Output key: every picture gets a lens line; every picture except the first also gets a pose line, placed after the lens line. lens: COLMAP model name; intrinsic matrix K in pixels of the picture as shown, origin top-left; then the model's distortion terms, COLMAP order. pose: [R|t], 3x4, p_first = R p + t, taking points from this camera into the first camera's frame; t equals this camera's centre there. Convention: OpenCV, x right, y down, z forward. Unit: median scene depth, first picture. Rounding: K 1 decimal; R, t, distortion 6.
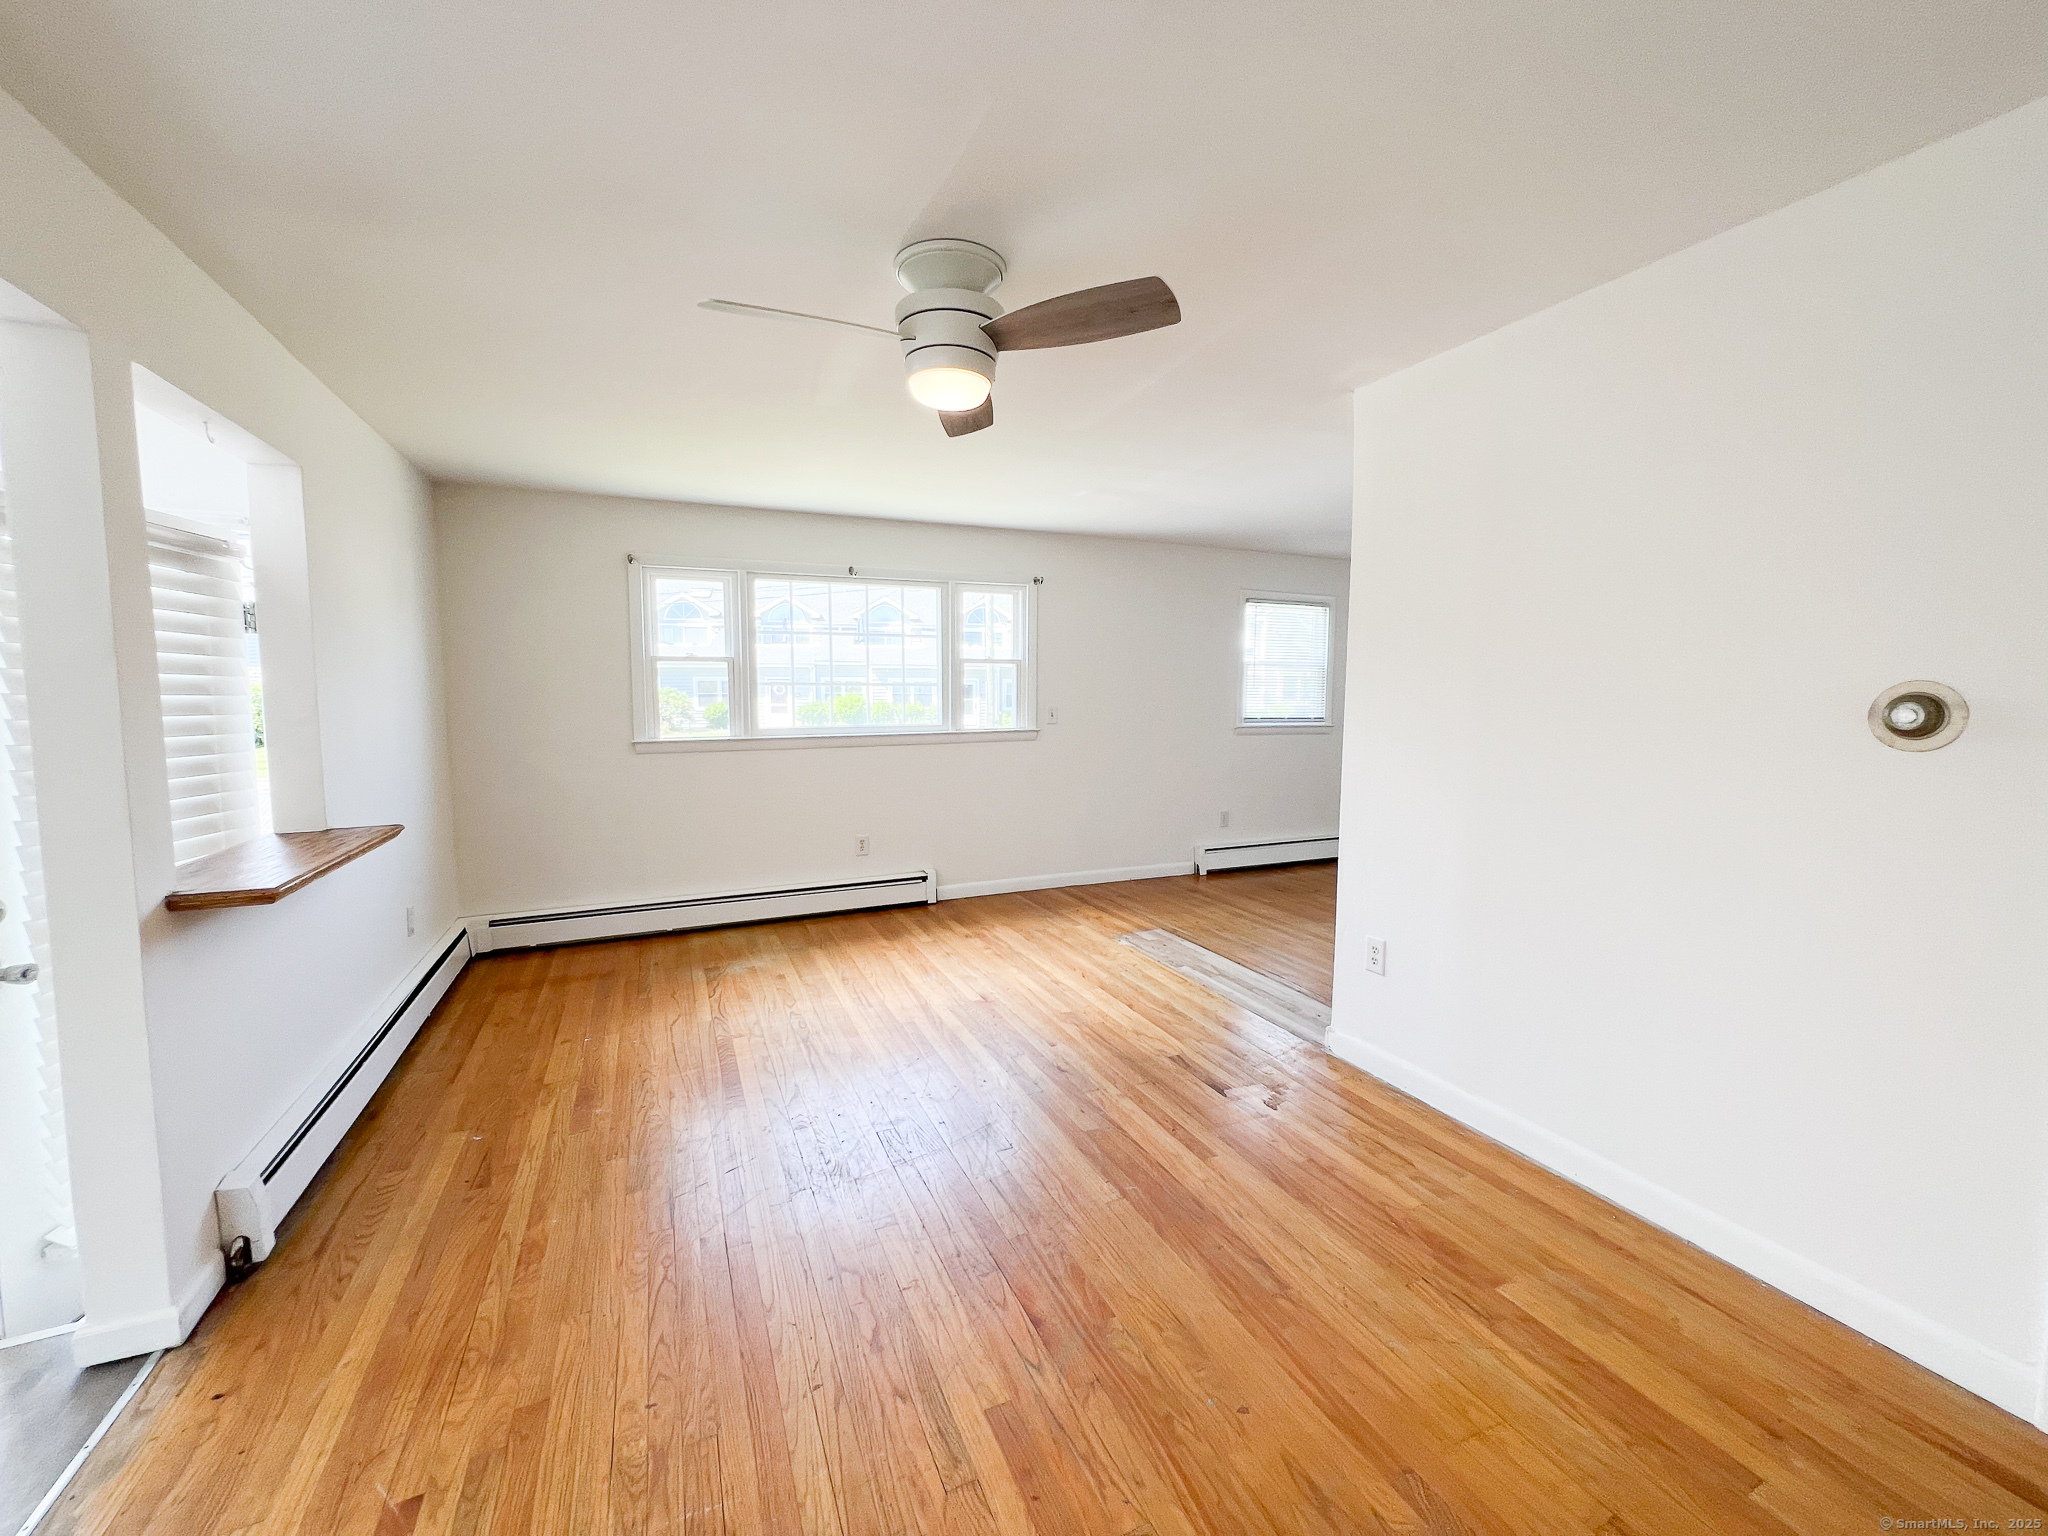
lens RADIAL K [[817.8, 0, 1022.2], [0, 817.8, 762.4], [0, 0, 1]] dist [-0.000526, 0.000702]
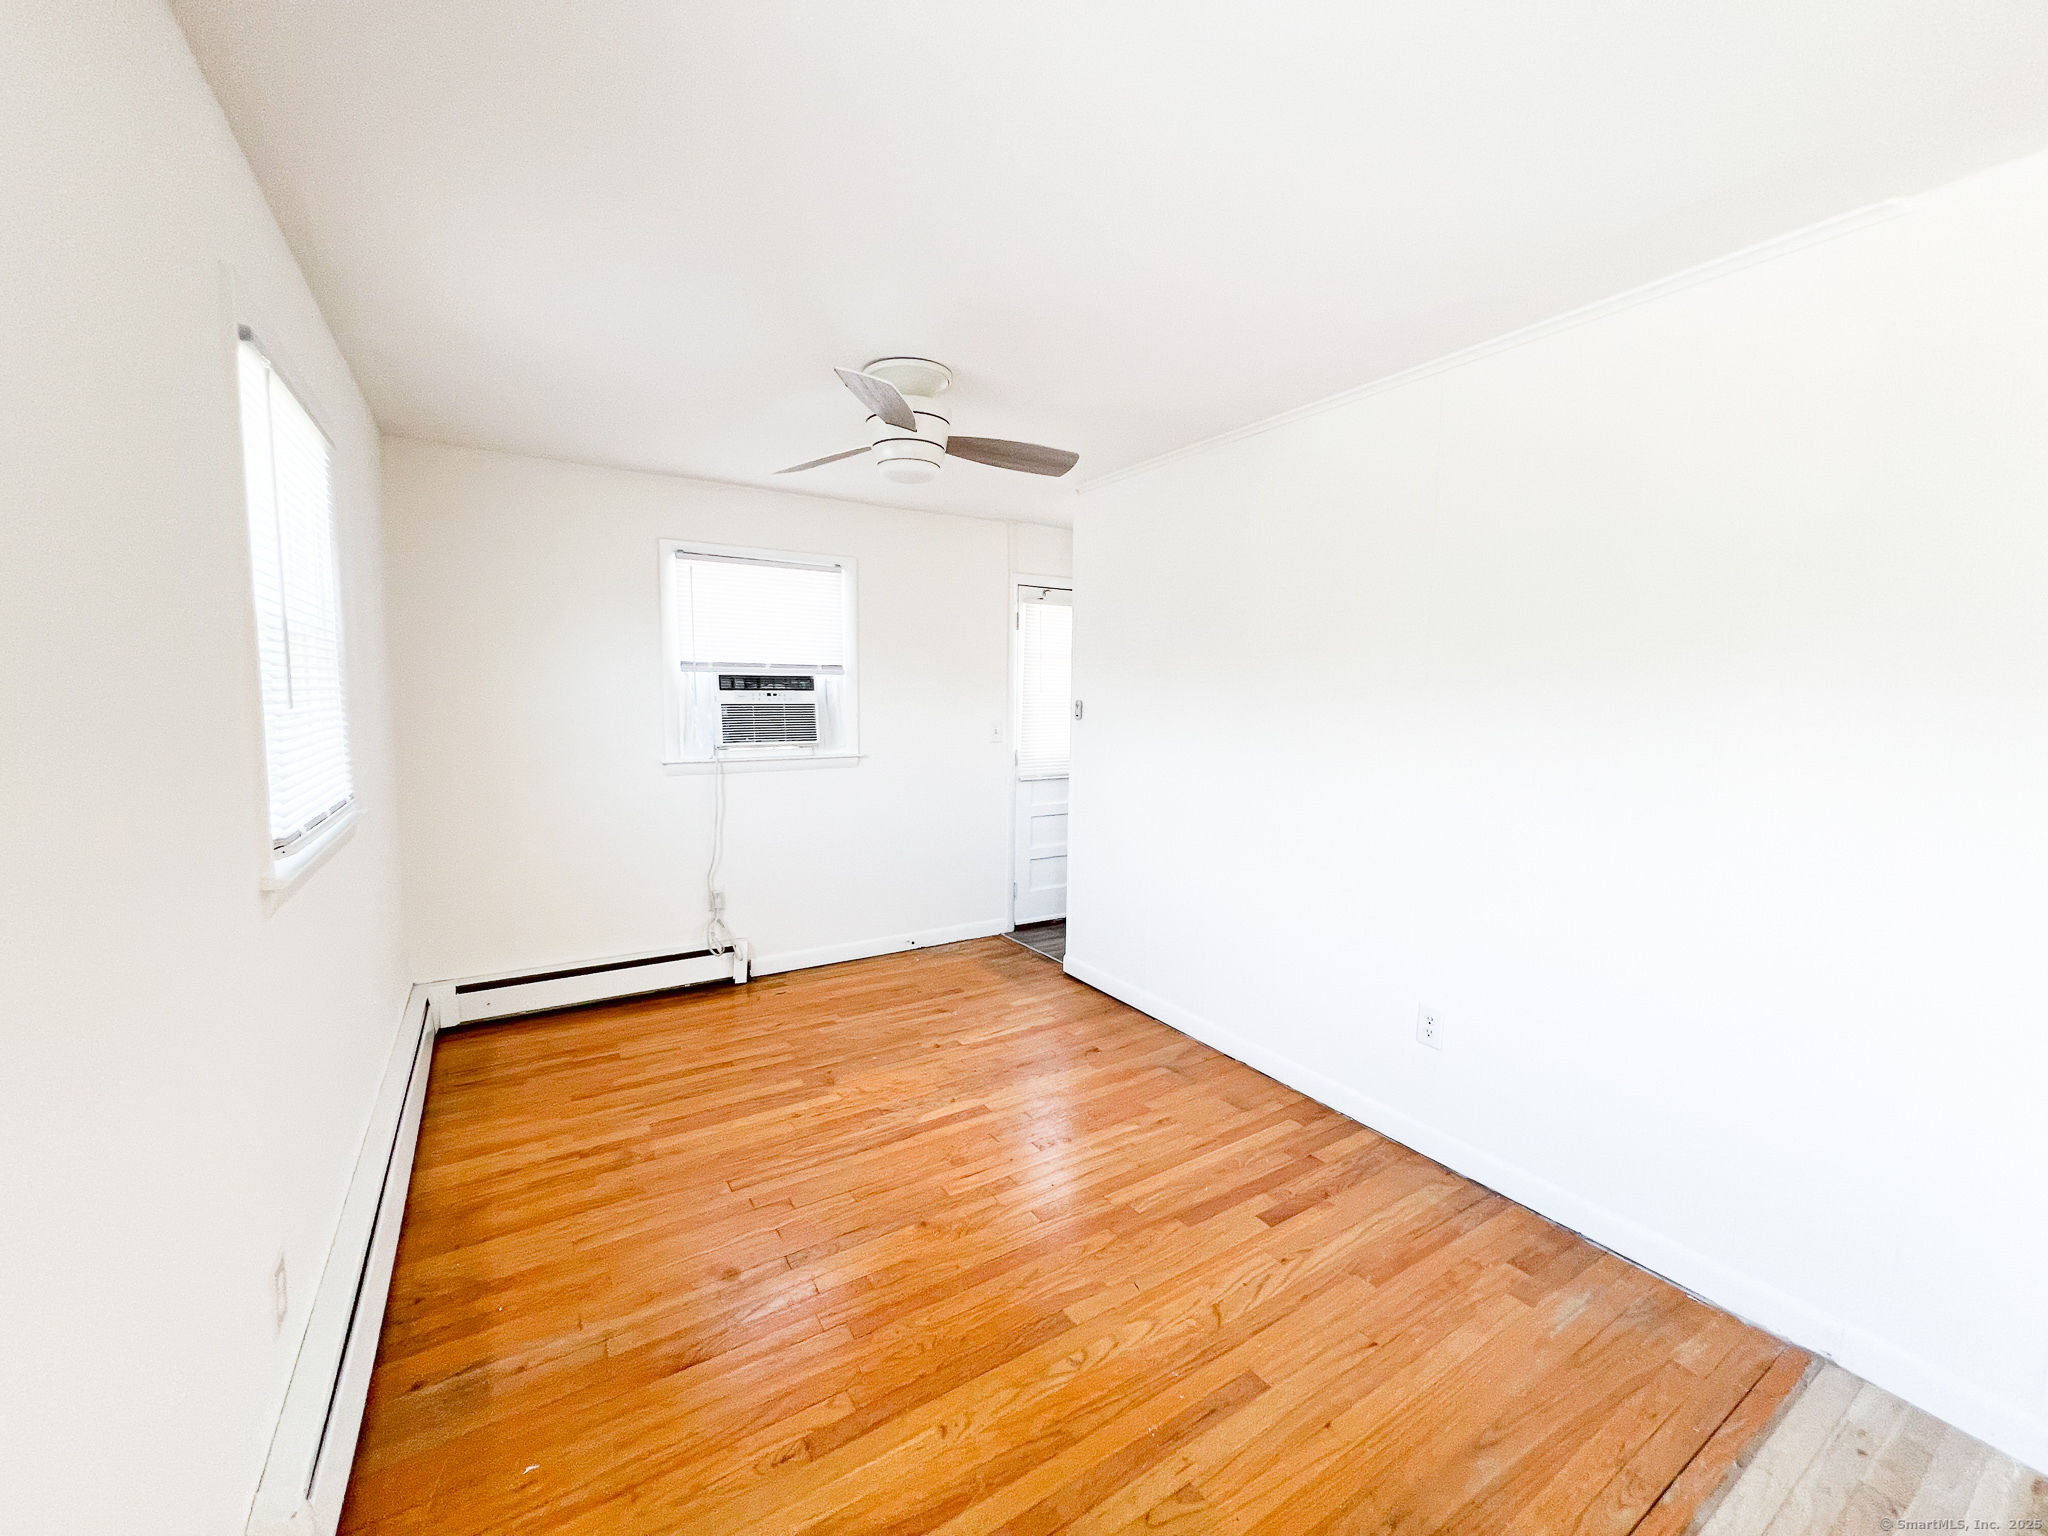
lens RADIAL K [[820.1, 0, 1024.9], [0, 820.1, 762.0], [0, 0, 1]] dist [-0.000138, 0.000169]
pose [[-0.142988, -0.097163, 0.984943, 0.011655], [0.072911, 0.991431, 0.108388, -0.137800], [-0.987035, 0.087311, -0.134679, 1.297581]]
